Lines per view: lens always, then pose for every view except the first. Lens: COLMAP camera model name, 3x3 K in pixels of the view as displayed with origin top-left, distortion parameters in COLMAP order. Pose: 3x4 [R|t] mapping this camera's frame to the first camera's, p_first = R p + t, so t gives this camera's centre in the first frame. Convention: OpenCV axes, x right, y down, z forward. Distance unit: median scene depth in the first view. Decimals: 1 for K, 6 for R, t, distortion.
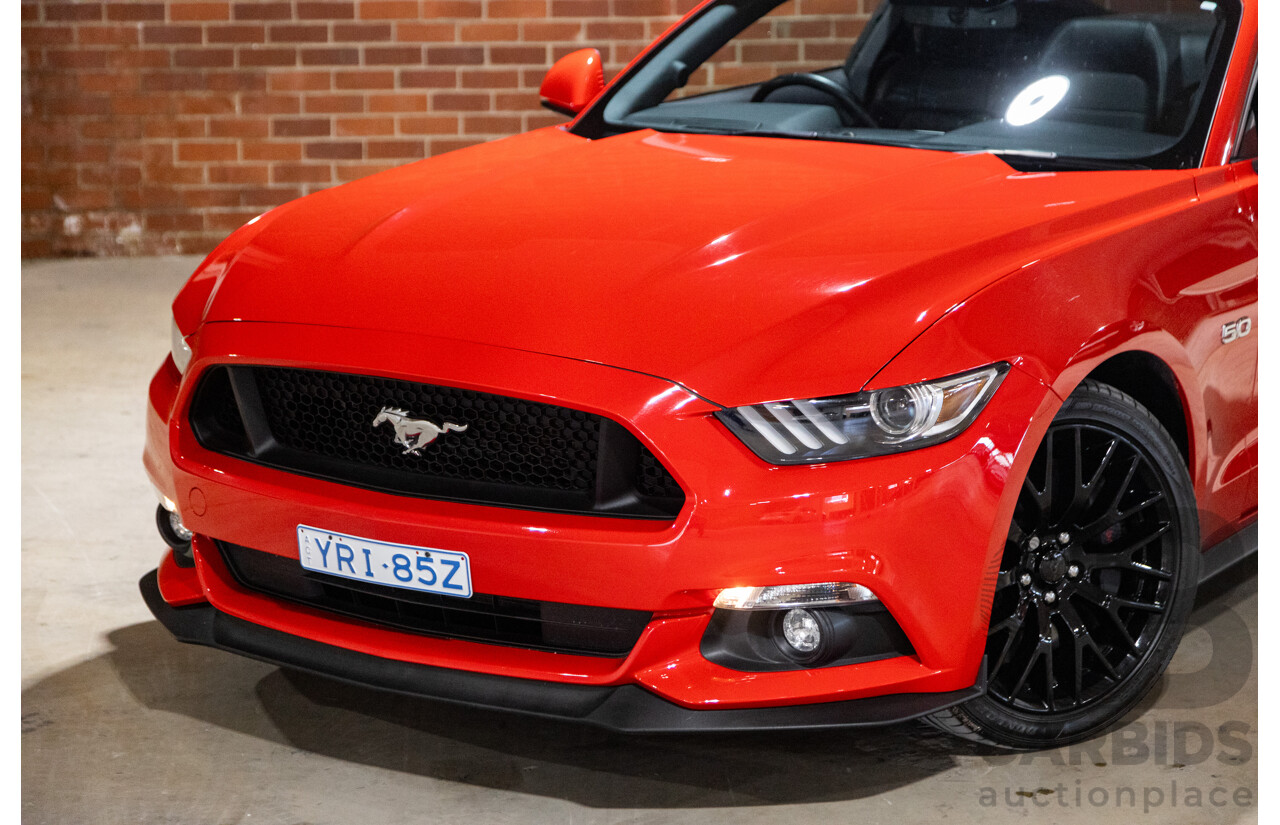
lens RADIAL K [[3018.7, 0, 640.0], [0, 3018.7, 412.5], [0, 0, 1]] dist [-0.036418, -0.569943]
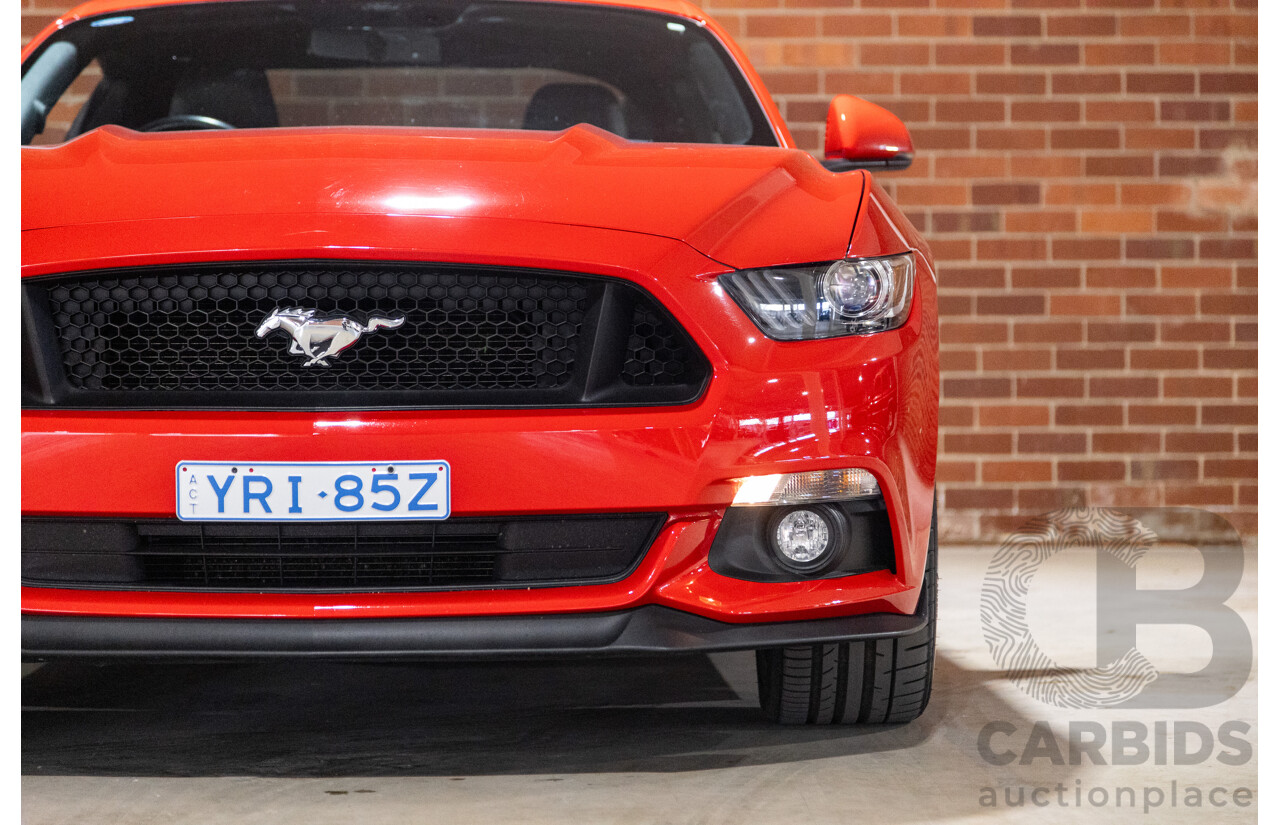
lens RADIAL K [[3018.7, 0, 640.0], [0, 3018.7, 412.5], [0, 0, 1]] dist [-0.036418, -0.569943]
pose [[0.813117, -0.007390, 0.582053, -0.479130], [0.119994, 0.980572, -0.155180, 0.163070], [-0.569598, 0.196022, 0.798206, 0.313841]]
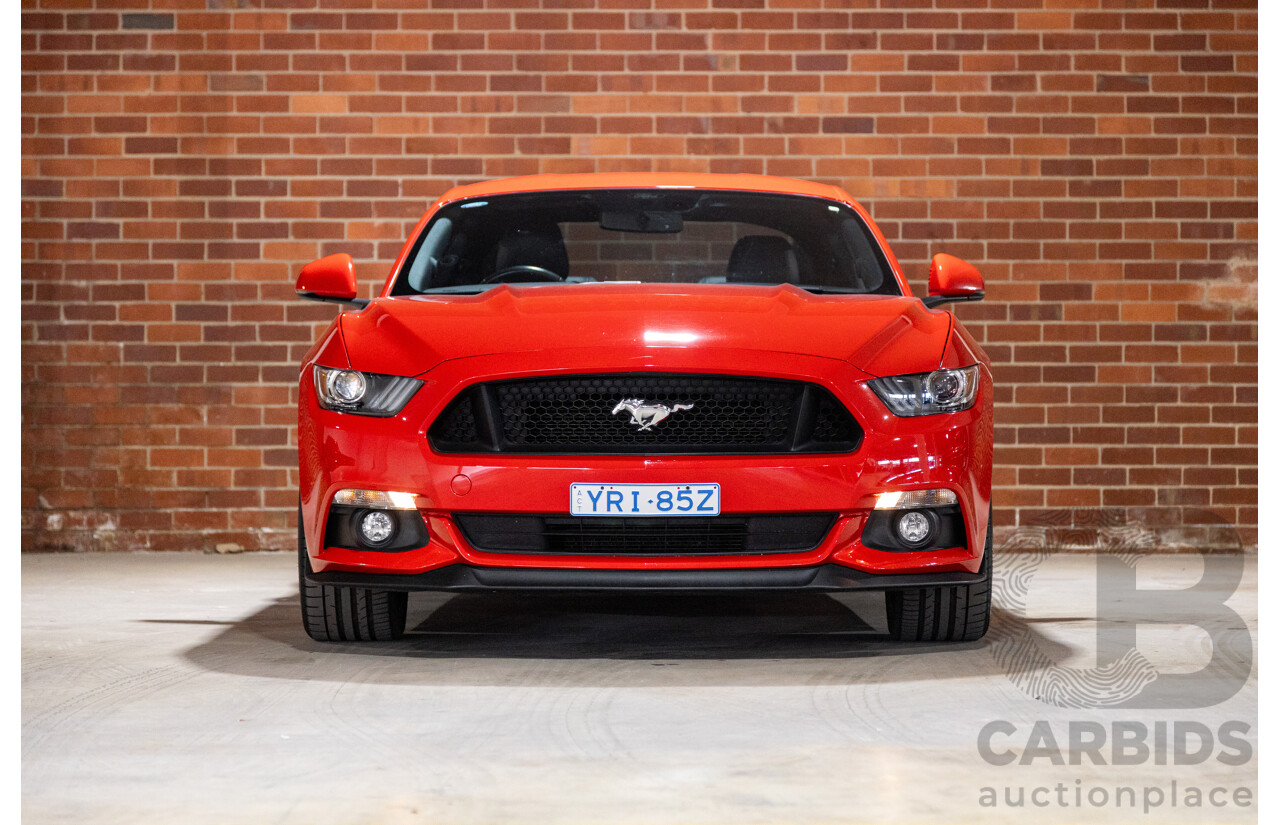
lens RADIAL K [[3018.7, 0, 640.0], [0, 3018.7, 412.5], [0, 0, 1]] dist [-0.036418, -0.569943]
pose [[0.834082, 0.001810, 0.551637, -0.889648], [0.110635, 0.979128, -0.170494, 0.255920], [-0.540432, 0.203237, 0.816473, -0.190948]]
